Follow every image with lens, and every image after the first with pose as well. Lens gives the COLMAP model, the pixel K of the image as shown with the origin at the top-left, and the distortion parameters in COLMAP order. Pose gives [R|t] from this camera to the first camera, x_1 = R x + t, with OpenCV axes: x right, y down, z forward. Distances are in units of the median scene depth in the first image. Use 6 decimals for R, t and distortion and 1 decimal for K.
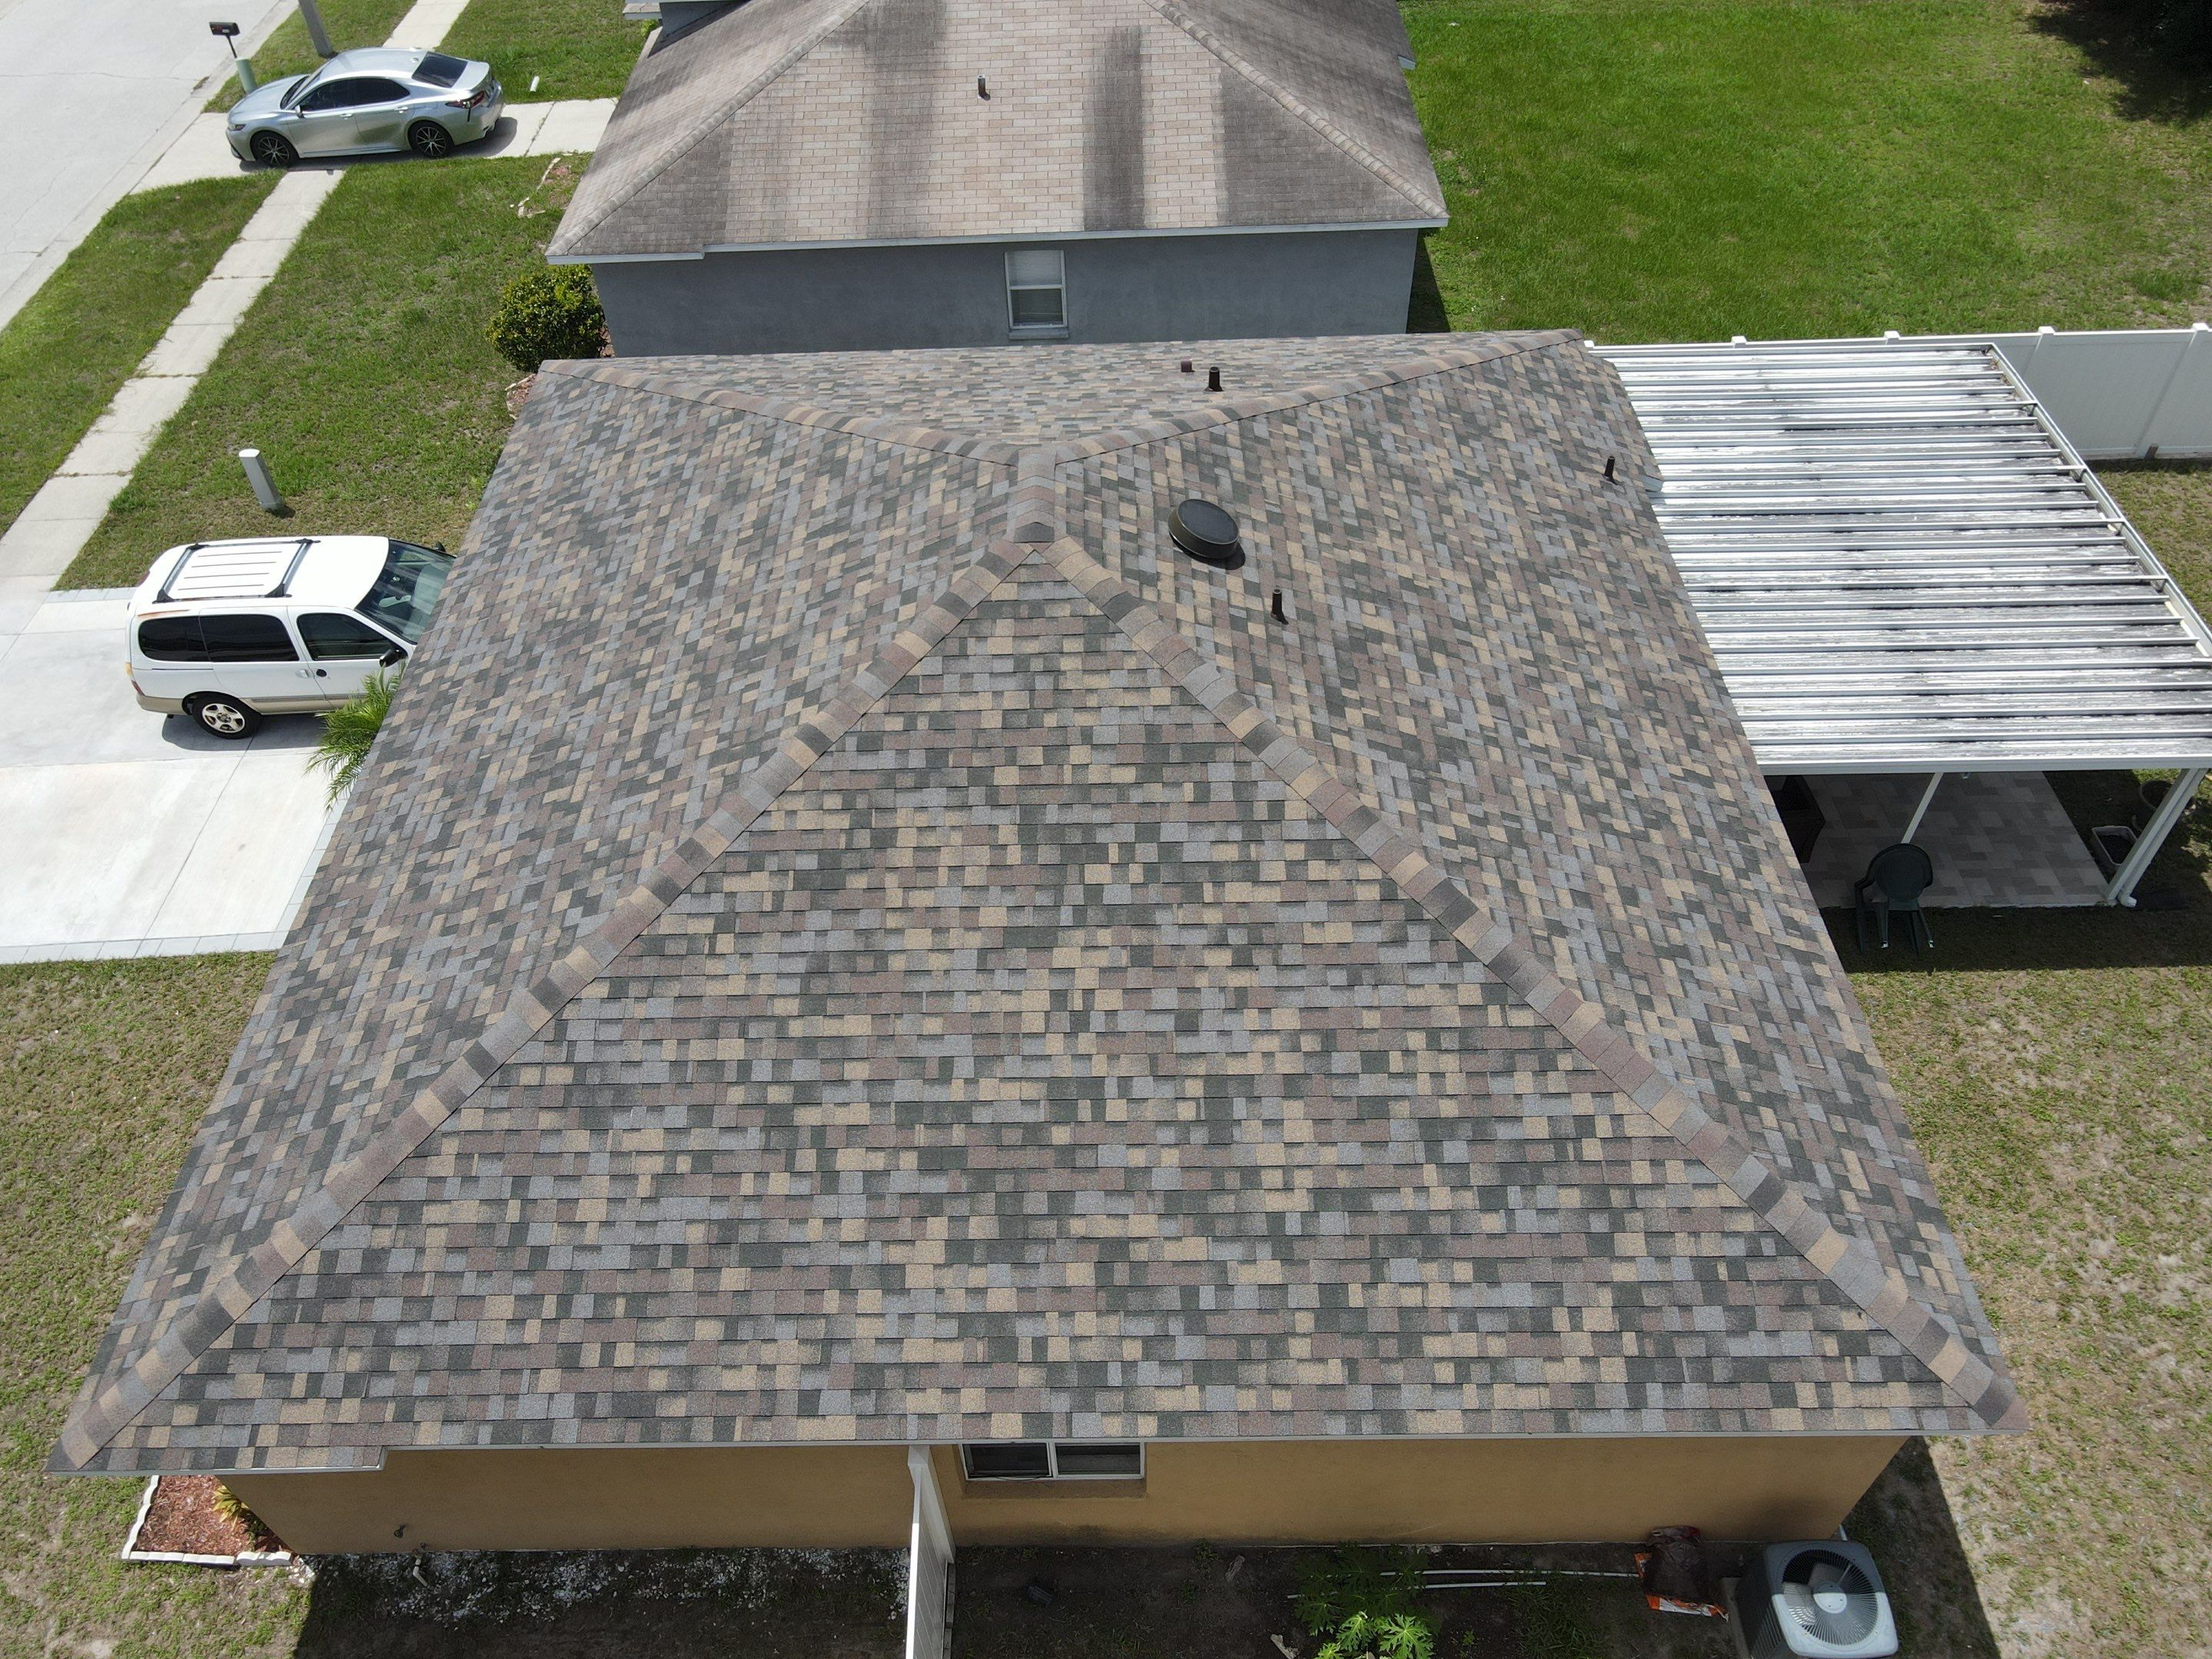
lens RADIAL K [[1570.8, 0, 1070.6], [0, 1570.8, 821.8], [0, 0, 1]] dist [-0.013457, 0.024928]
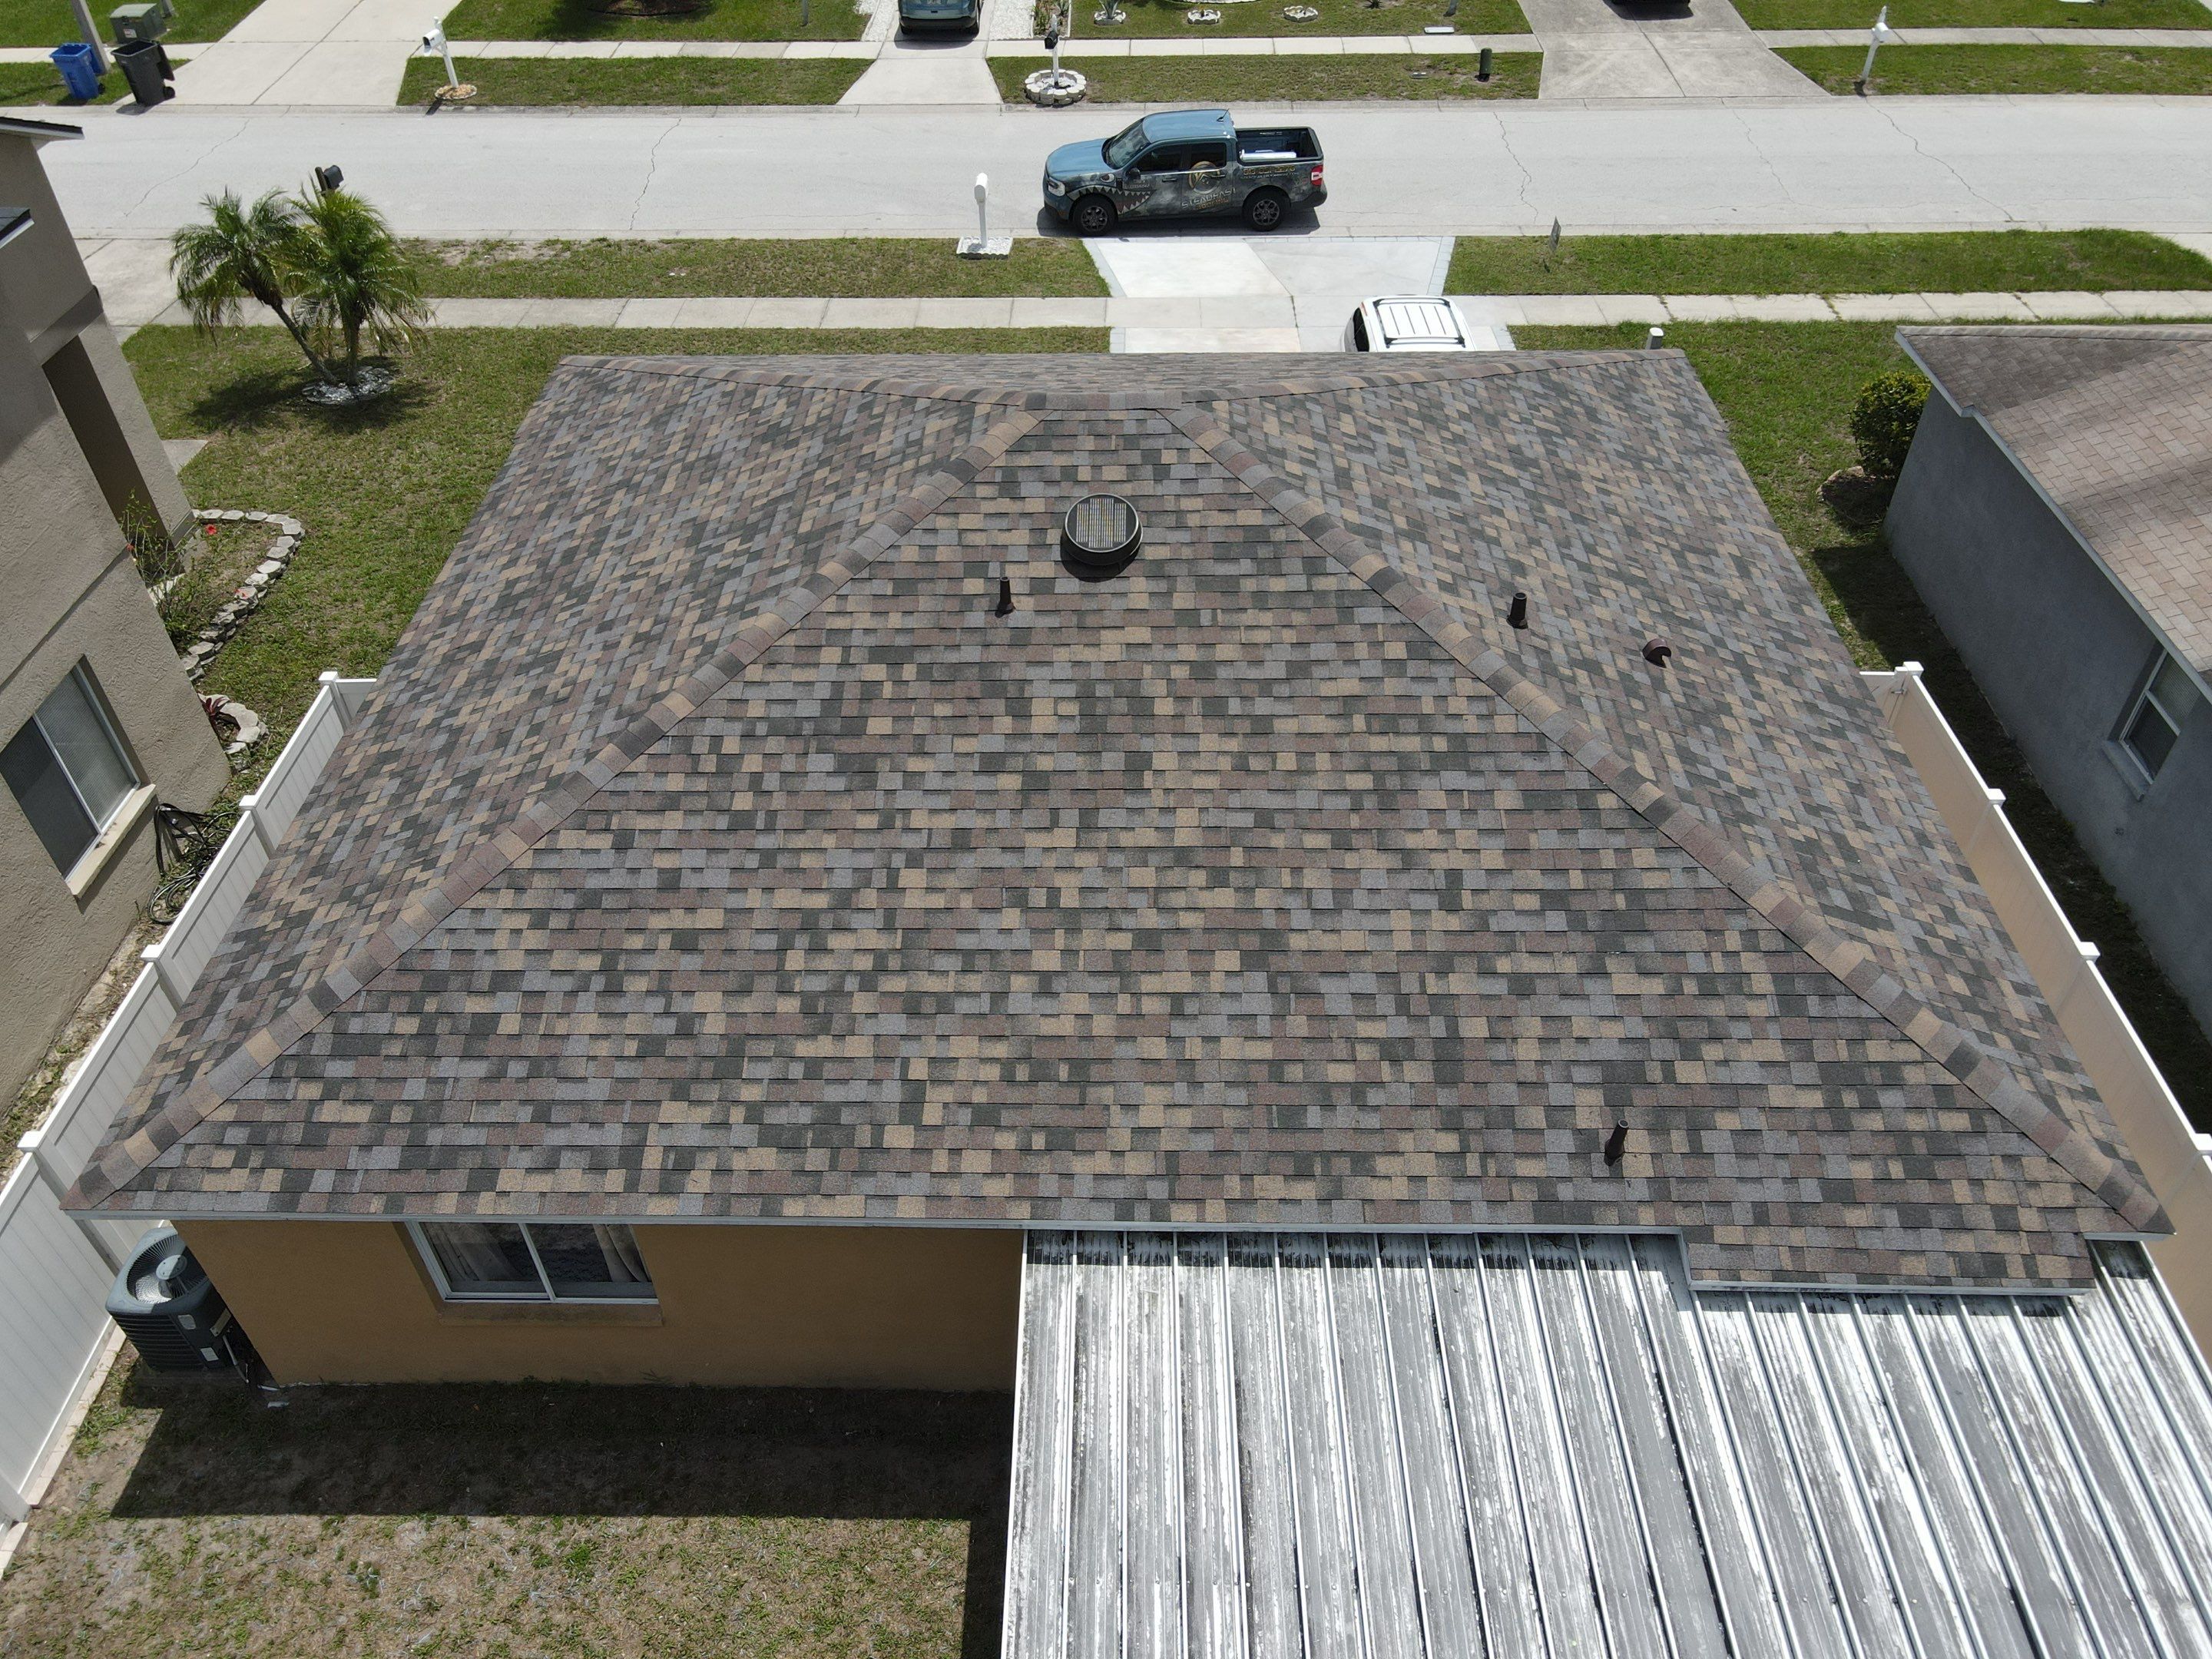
lens RADIAL K [[1629.2, 0, 1106.0], [0, 1629.2, 829.5], [0, 0, 1]] dist [-0.031089, 0.066913]
pose [[-0.005809, 0.690555, -0.723256, 1.065231], [-0.715034, 0.502752, 0.485764, -0.665711], [0.699065, 0.519975, 0.490850, 0.718569]]
